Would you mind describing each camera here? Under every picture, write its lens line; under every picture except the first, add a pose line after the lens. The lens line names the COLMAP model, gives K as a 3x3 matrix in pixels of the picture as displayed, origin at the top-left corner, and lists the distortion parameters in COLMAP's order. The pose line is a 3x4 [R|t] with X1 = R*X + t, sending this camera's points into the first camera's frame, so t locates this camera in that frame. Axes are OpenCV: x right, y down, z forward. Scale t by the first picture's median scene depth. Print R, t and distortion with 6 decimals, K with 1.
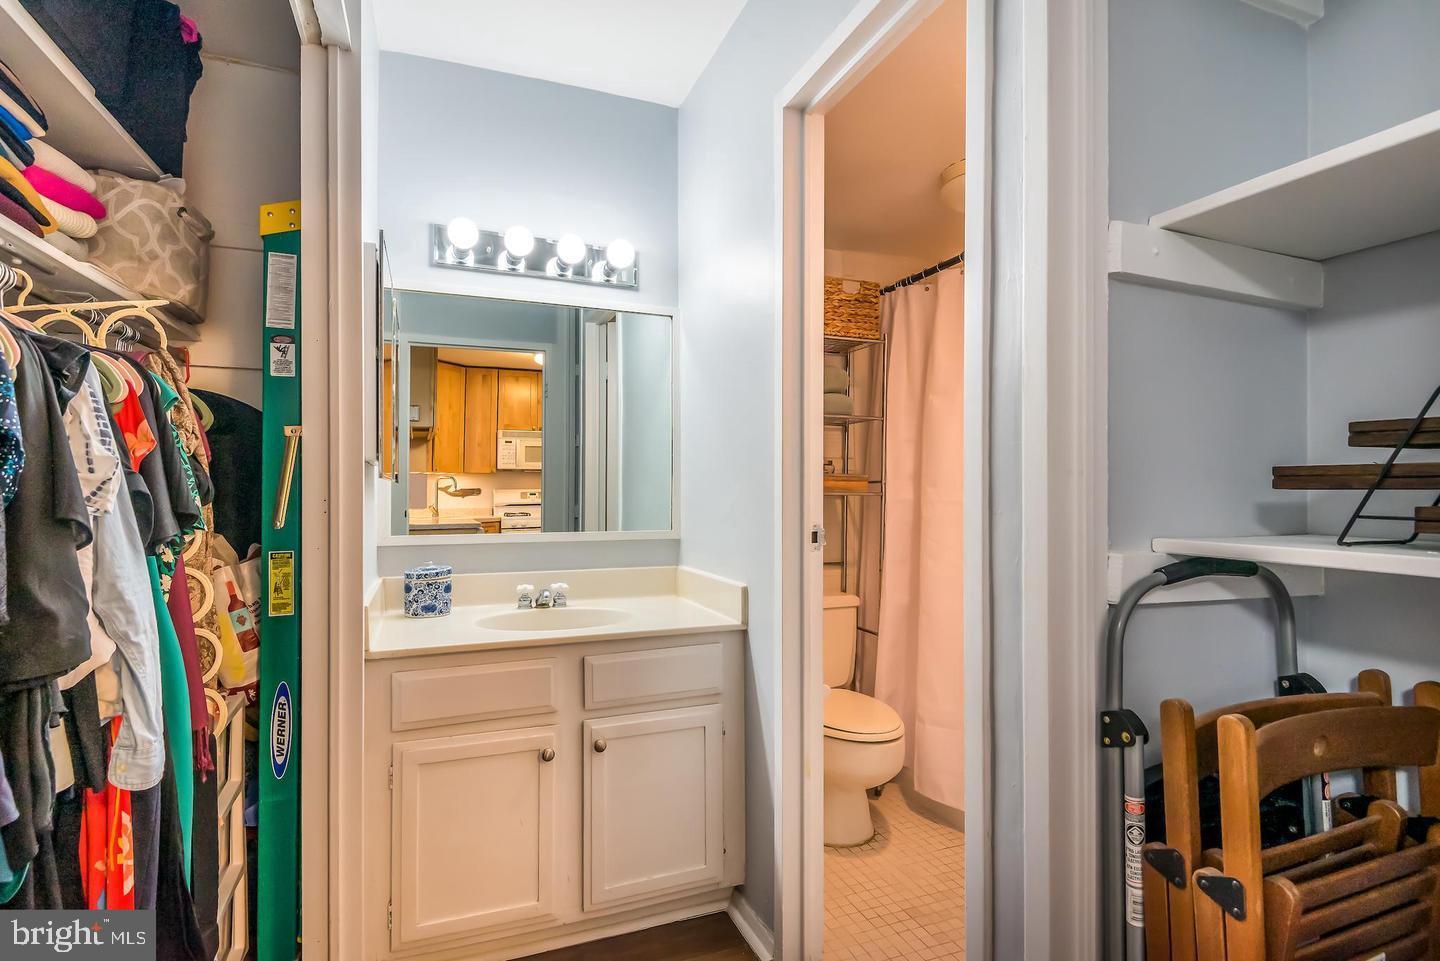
lens RADIAL K [[710.0, 0, 720.0], [0, 710.0, 480.5], [0, 0, 1]] dist [0.045793, -0.021057]
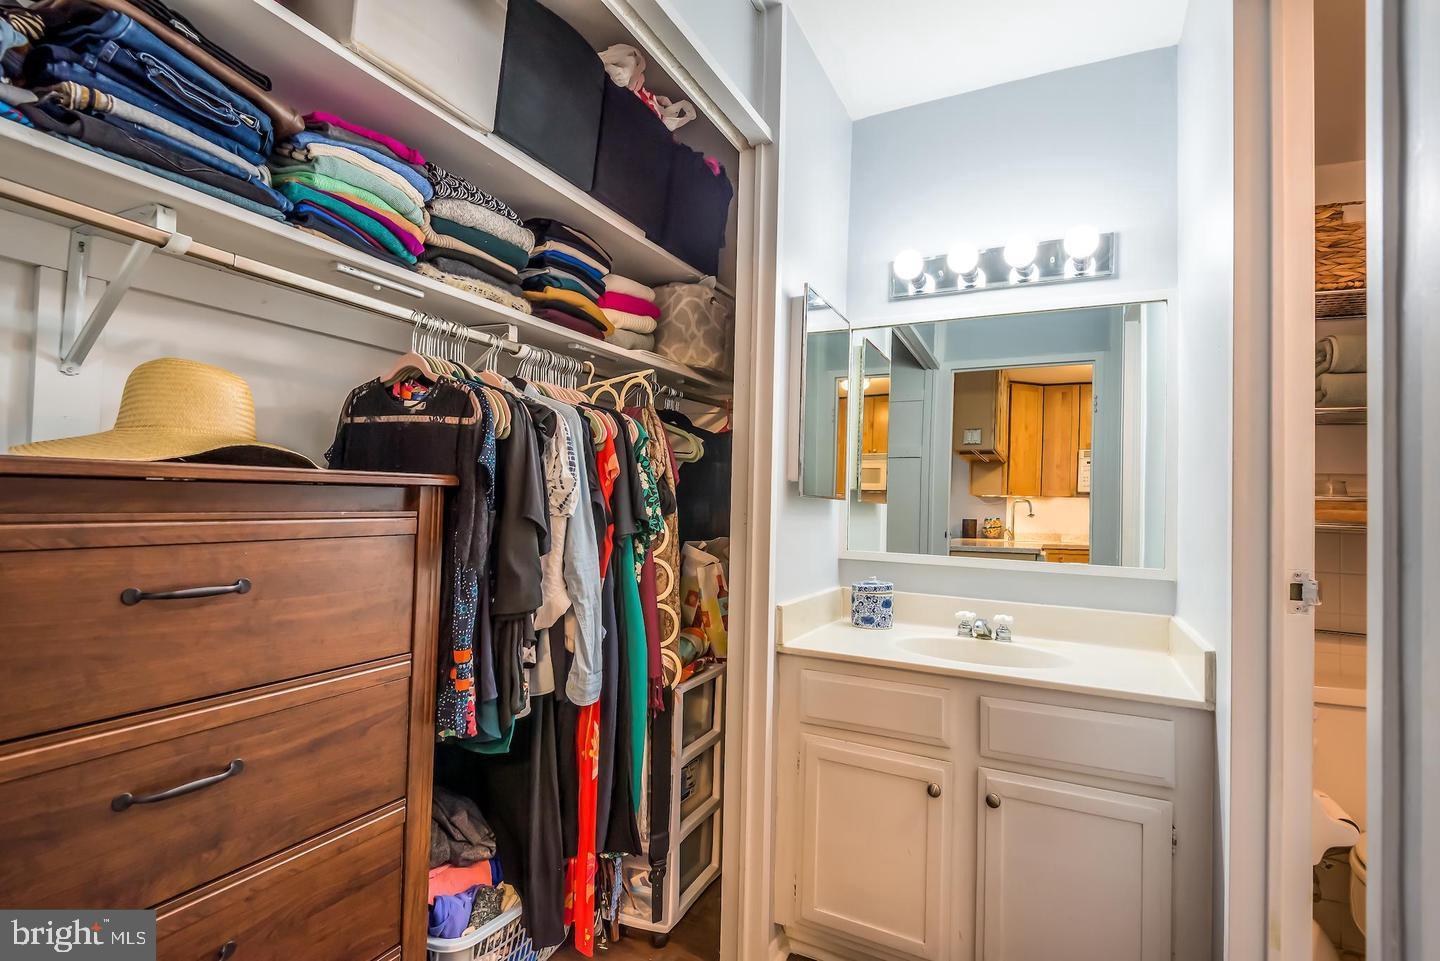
lens RADIAL K [[715.1, 0, 720.6], [0, 715.1, 475.3], [0, 0, 1]] dist [0.074217, -0.057500]
pose [[0.671215, -0.011665, -0.741171, 0.280562], [-0.018413, 0.999305, -0.032403, 0.001616], [0.741034, 0.035397, 0.670534, 0.124593]]
